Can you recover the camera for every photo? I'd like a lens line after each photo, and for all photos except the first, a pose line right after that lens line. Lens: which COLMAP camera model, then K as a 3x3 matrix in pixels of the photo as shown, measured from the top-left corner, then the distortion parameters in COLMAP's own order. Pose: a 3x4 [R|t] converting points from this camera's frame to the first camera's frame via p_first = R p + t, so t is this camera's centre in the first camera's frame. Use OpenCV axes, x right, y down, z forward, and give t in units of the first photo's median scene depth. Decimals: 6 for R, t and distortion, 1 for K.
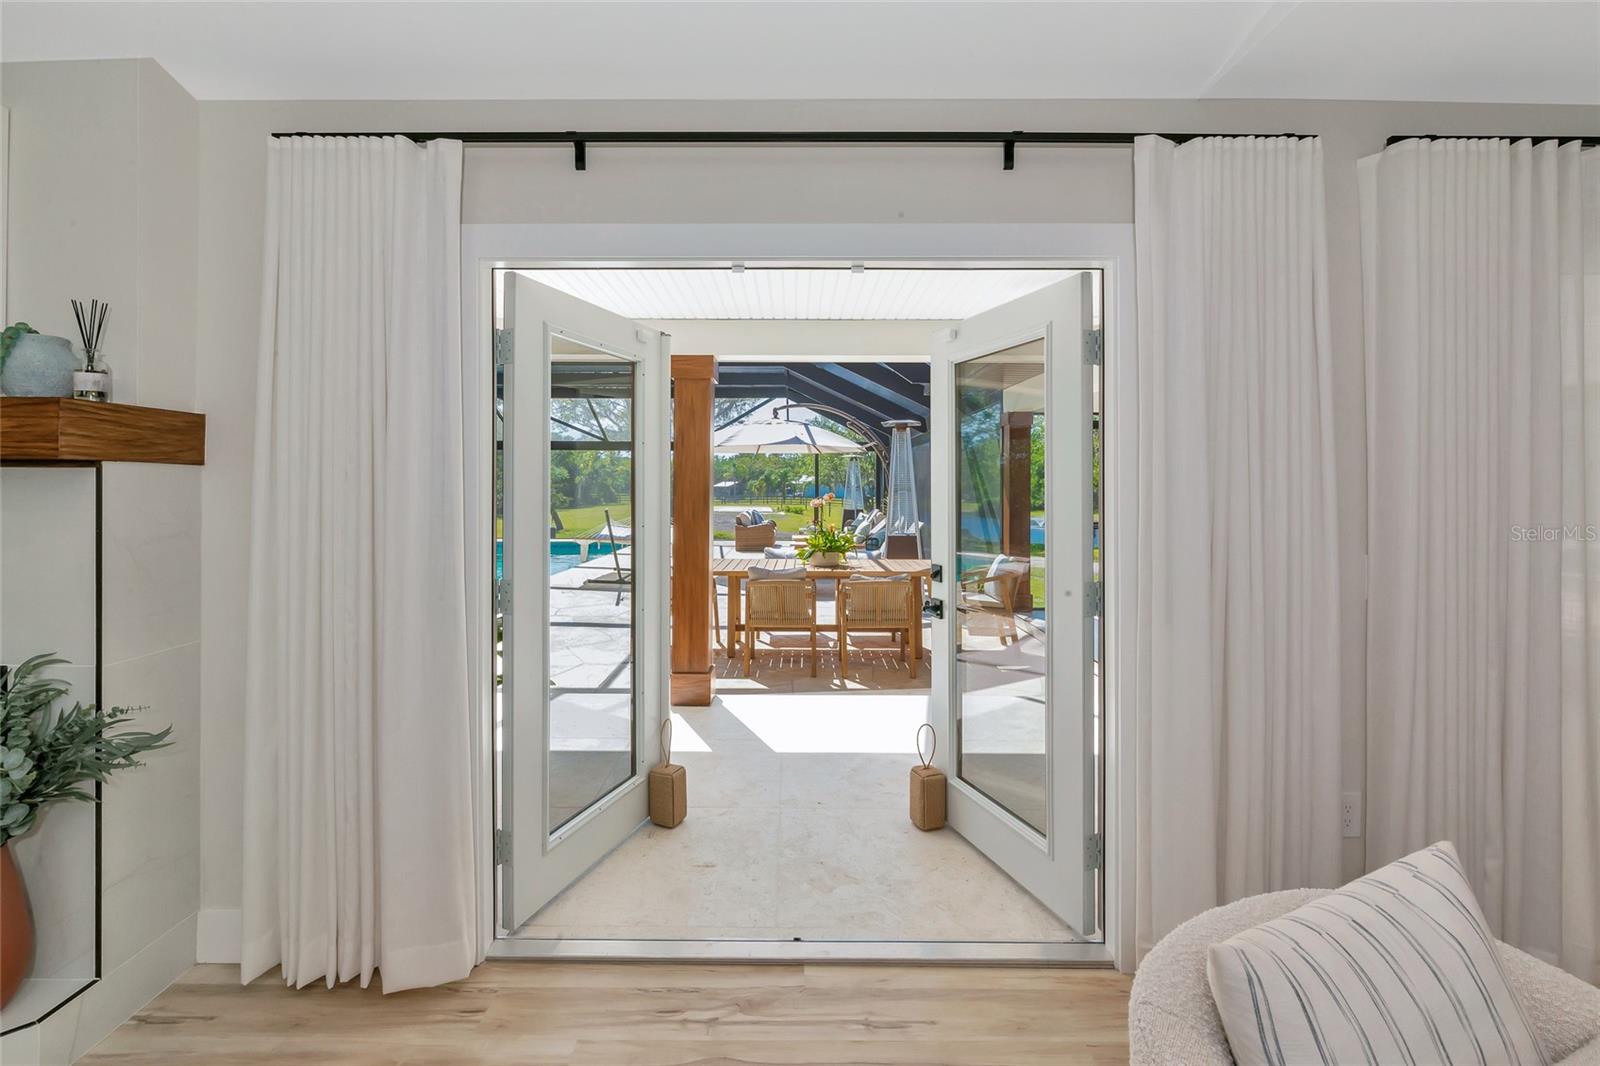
lens RADIAL K [[732.2, 0, 791.7], [0, 732.2, 489.0], [0, 0, 1]] dist [0.000091, 0.000002]
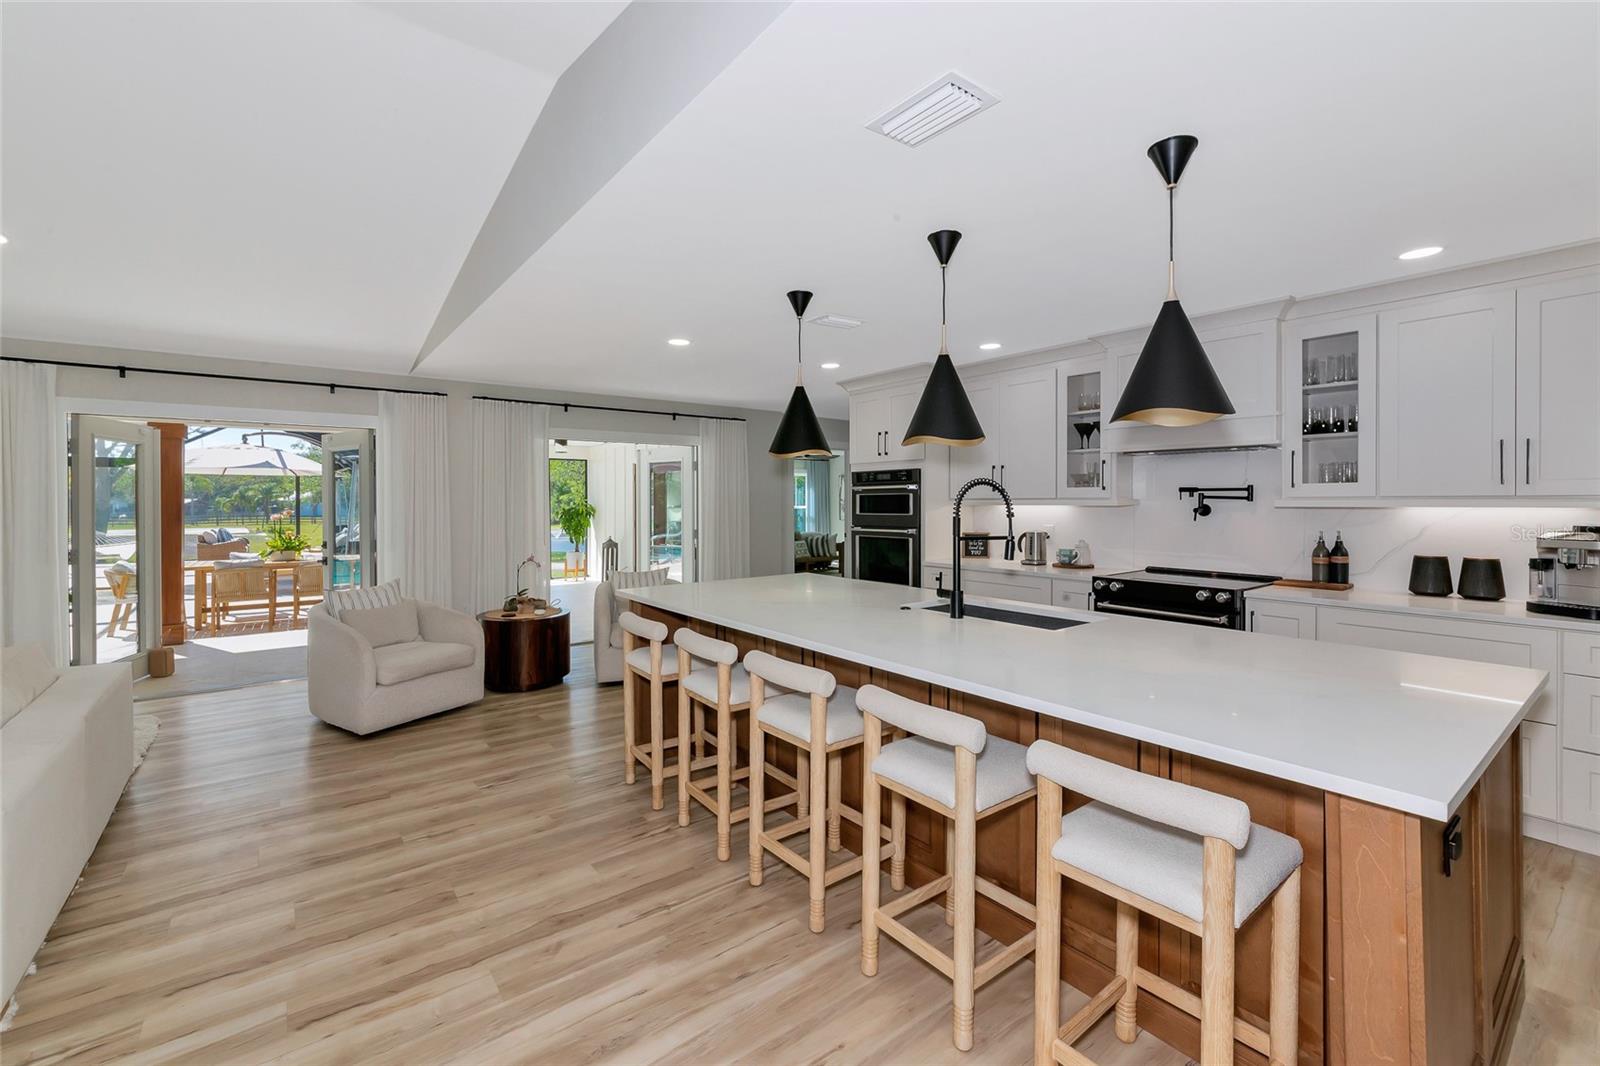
lens RADIAL K [[671.6, 0, 788.0], [0, 671.6, 510.8], [0, 0, 1]] dist [-0.000838, -0.000090]
pose [[0.797062, -0.007691, 0.603848, 0.038146], [0.003306, 0.999959, 0.008372, -0.001204], [-0.603888, -0.004677, 0.797056, -0.624630]]
